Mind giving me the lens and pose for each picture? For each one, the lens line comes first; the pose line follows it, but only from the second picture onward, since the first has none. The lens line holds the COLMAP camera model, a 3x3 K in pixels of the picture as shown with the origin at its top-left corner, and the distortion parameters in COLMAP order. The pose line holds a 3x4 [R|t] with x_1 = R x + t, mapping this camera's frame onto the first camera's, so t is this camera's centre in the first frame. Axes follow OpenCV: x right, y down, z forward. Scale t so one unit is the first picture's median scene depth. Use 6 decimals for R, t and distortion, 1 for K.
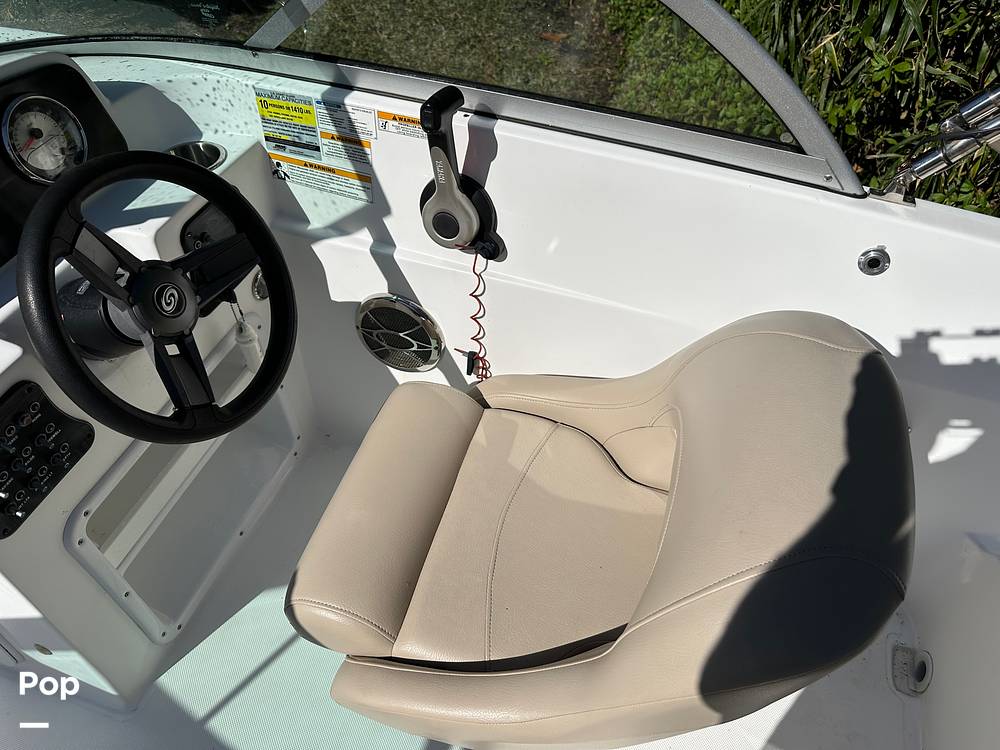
lens RADIAL K [[714.1, 0, 483.7], [0, 714.1, 386.8], [0, 0, 1]] dist [0.035808, -0.051021]
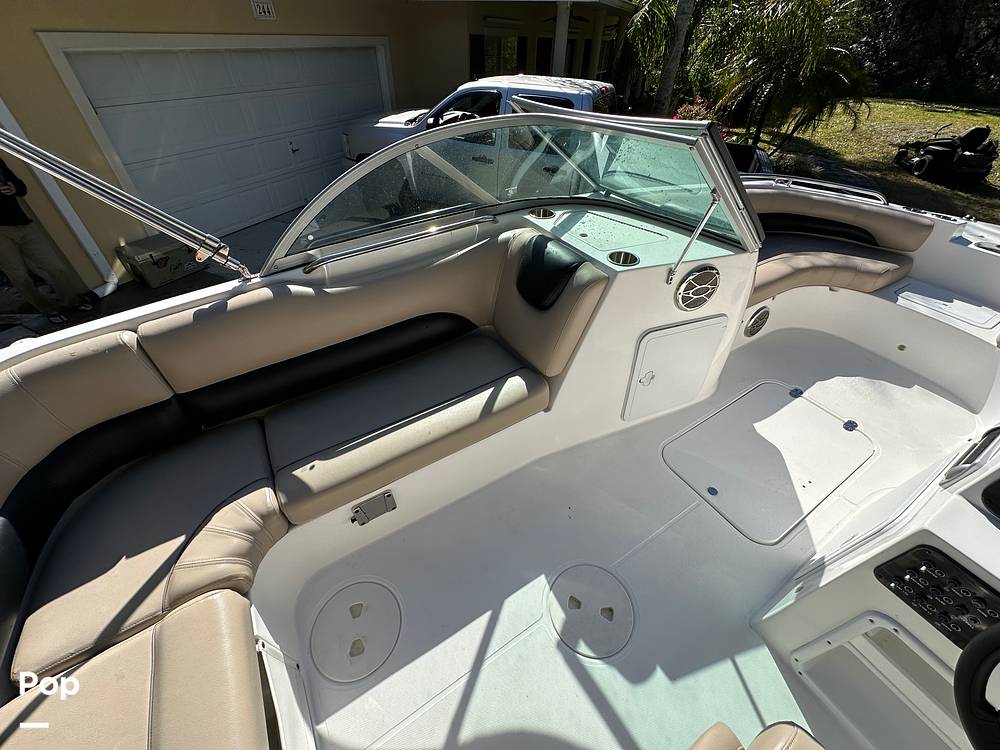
lens RADIAL K [[397.8, 0, 500.9], [0, 397.8, 377.1], [0, 0, 1]] dist [-0.001593, 0.000089]
pose [[-0.638565, 0.519255, -0.567986, 0.165686], [-0.583097, 0.155202, 0.797440, -0.081770], [0.502228, 0.840408, 0.203669, -0.043181]]
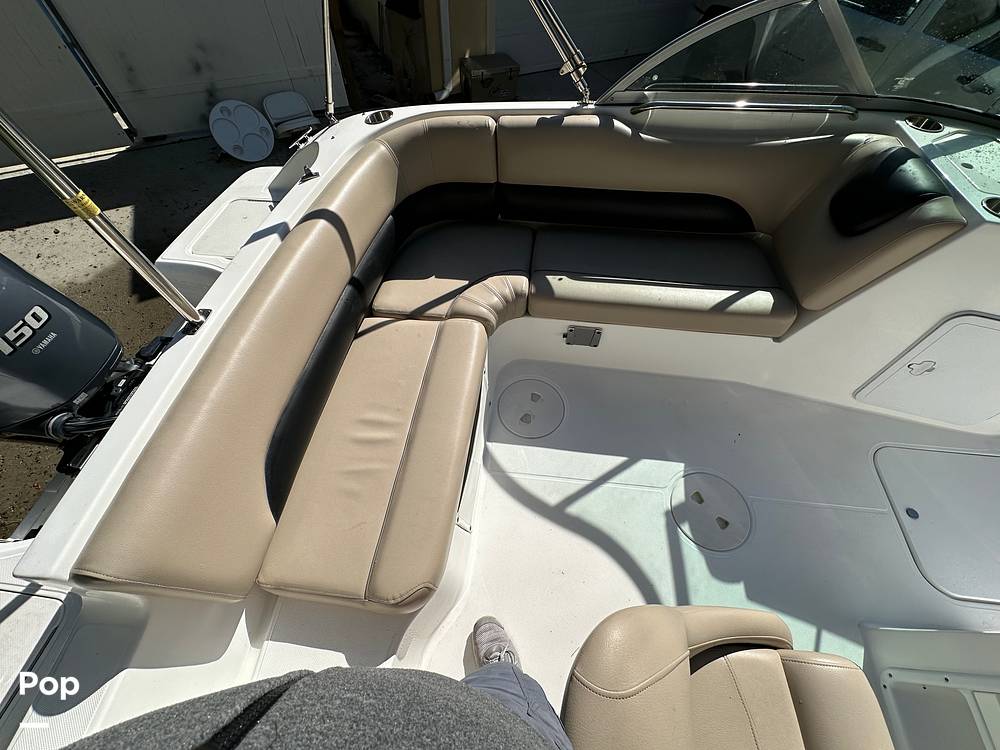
lens RADIAL K [[397.8, 0, 501.0], [0, 397.8, 375.7], [0, 0, 1]] dist [-0.001593, 0.000089]
pose [[-0.978700, 0.173241, -0.110157, 0.397107], [-0.151854, -0.249788, 0.956319, -0.204743], [0.138158, 0.952677, 0.270775, 0.042550]]
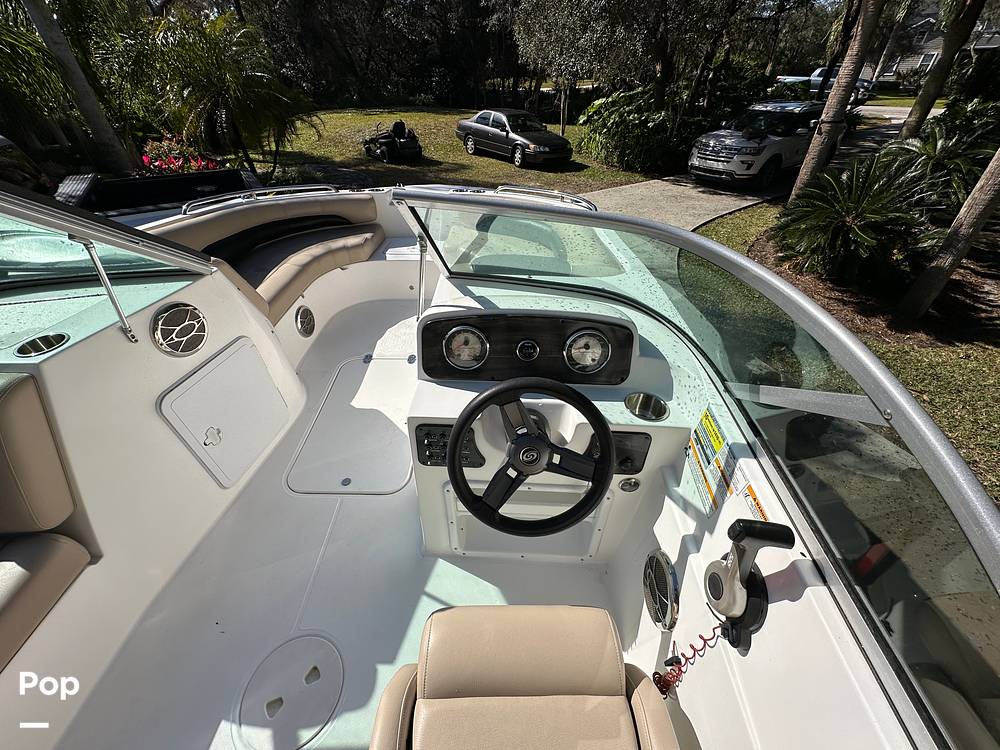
lens RADIAL K [[397.8, 0, 501.1], [0, 397.8, 377.1], [0, 0, 1]] dist [-0.001593, 0.000089]
pose [[0.301173, 0.612997, -0.730431, 0.102698], [-0.719757, 0.648592, 0.247544, -0.345395], [0.625496, 0.451179, 0.636547, 0.202920]]
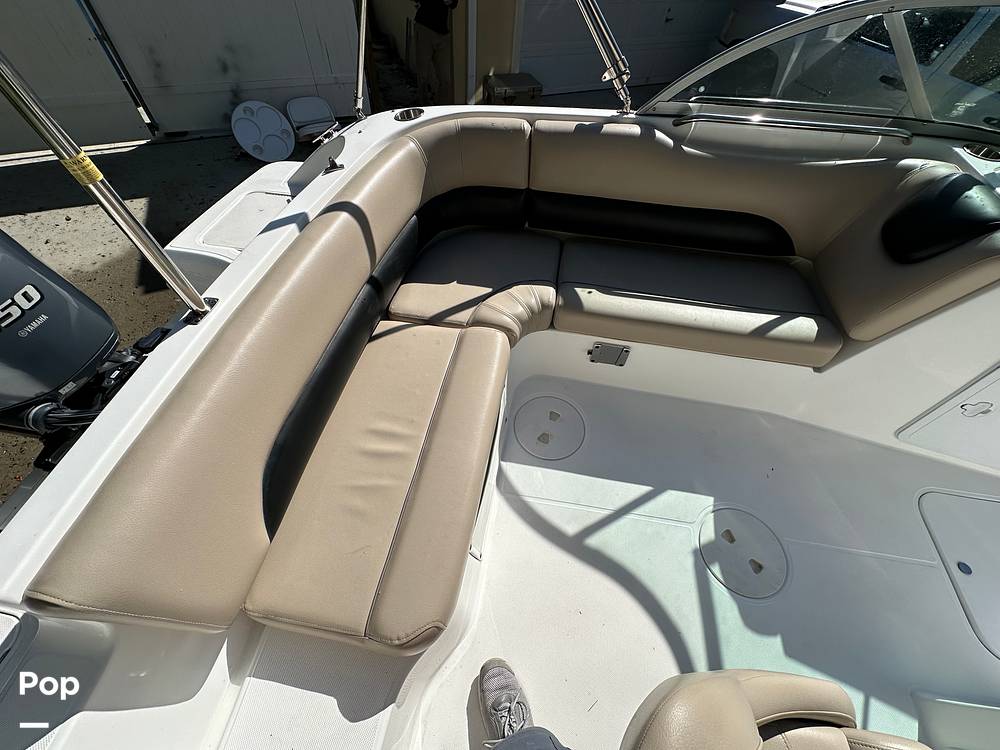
lens RADIAL K [[397.8, 0, 500.8], [0, 397.8, 376.4], [0, 0, 1]] dist [-0.001593, 0.000089]
pose [[-0.987242, 0.110504, -0.114641, 0.449345], [-0.136940, -0.221864, 0.965414, -0.115213], [0.081247, 0.968796, 0.234166, 0.062313]]
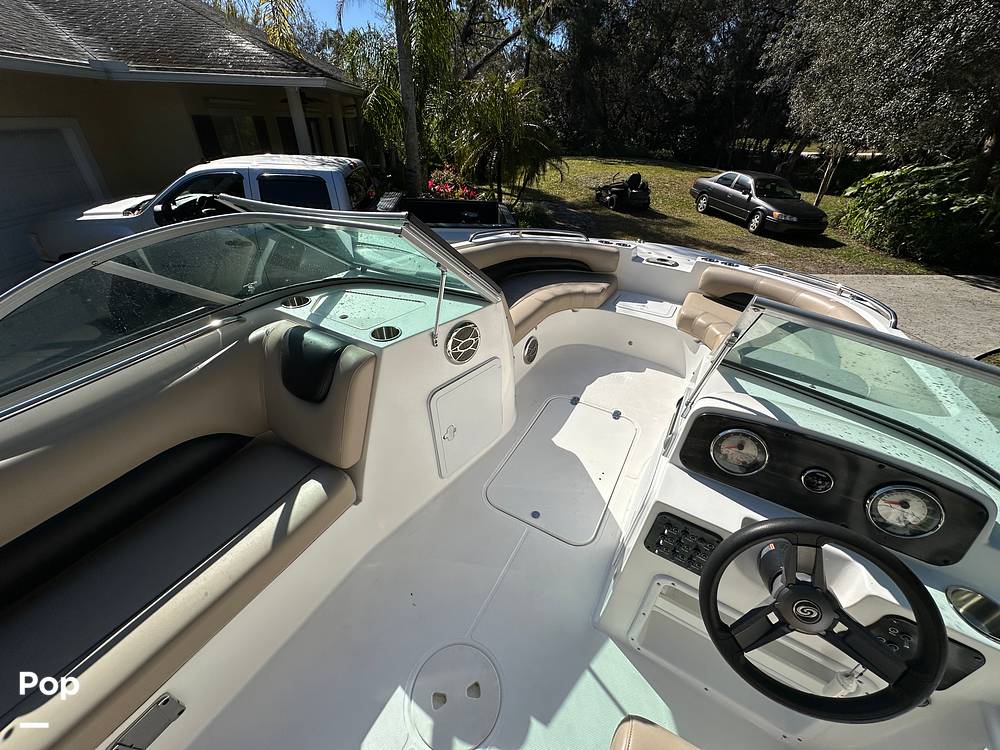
lens RADIAL K [[397.8, 0, 501.5], [0, 397.8, 377.0], [0, 0, 1]] dist [-0.001593, 0.000089]
pose [[-0.189415, 0.562785, -0.804609, 0.057081], [-0.755162, 0.440249, 0.485707, -0.204332], [0.627577, 0.699610, 0.341604, -0.014591]]
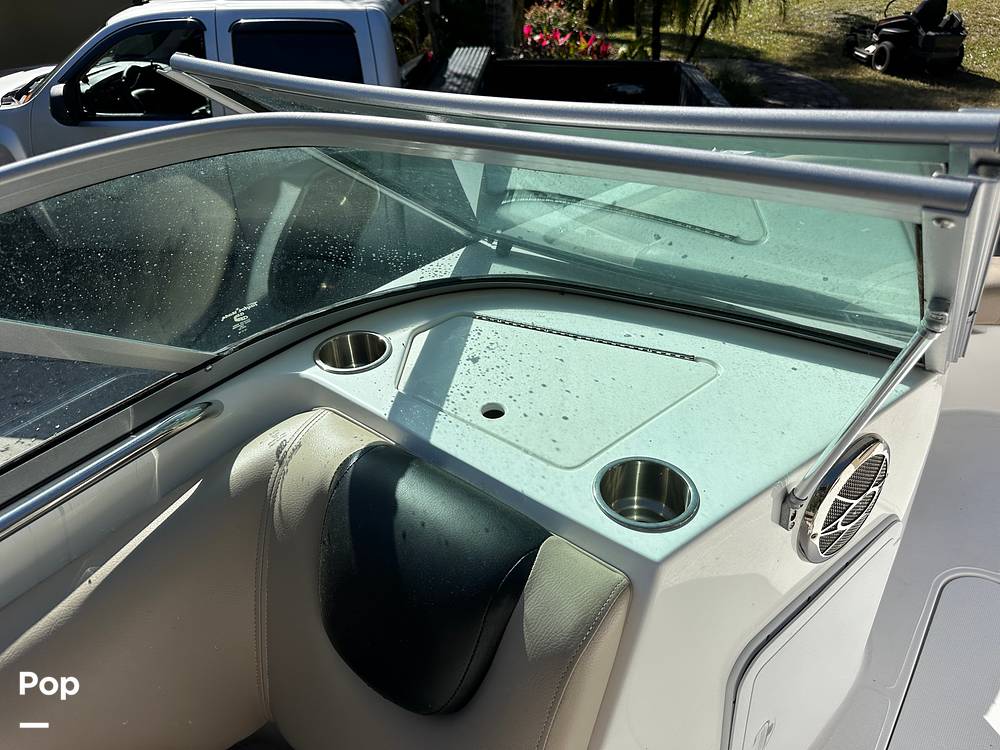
lens RADIAL K [[714.1, 0, 505.6], [0, 714.1, 376.5], [0, 0, 1]] dist [0.035808, -0.051021]
pose [[-0.333727, 0.548350, -0.766772, -0.436593], [-0.689283, 0.412924, 0.595300, 0.247345], [0.643051, 0.727191, 0.240164, -0.247850]]
